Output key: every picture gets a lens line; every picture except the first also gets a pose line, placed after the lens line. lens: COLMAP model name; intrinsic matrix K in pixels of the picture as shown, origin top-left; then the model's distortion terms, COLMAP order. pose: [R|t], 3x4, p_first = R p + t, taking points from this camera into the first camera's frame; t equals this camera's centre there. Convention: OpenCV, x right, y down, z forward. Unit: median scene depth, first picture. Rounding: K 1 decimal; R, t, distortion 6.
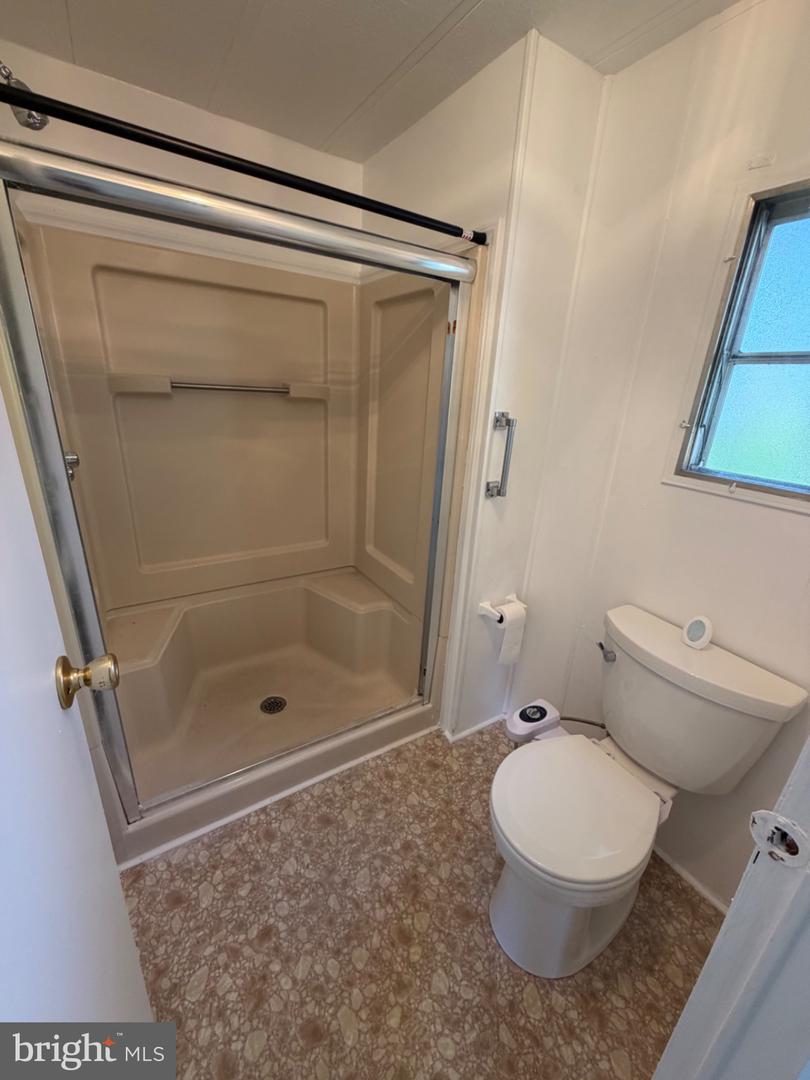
lens RADIAL K [[431.2, 0, 410.1], [0, 431.2, 537.9], [0, 0, 1]] dist [-0.000451, 0.000668]
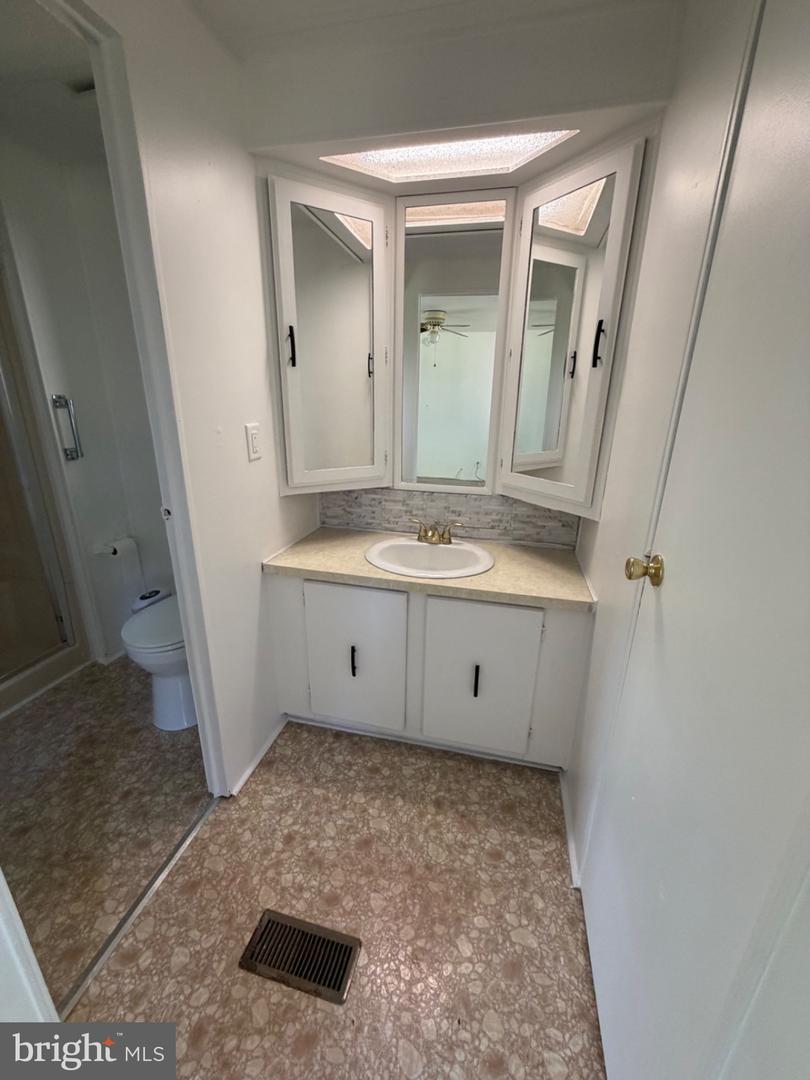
lens RADIAL K [[431.2, 0, 404.4], [0, 431.2, 536.8], [0, 0, 1]] dist [-0.000451, 0.000668]
pose [[0.720668, -0.260414, 0.642513, 0.013451], [0.256913, 0.961103, 0.101376, 0.260267], [-0.643920, 0.092012, 0.759540, -0.640708]]
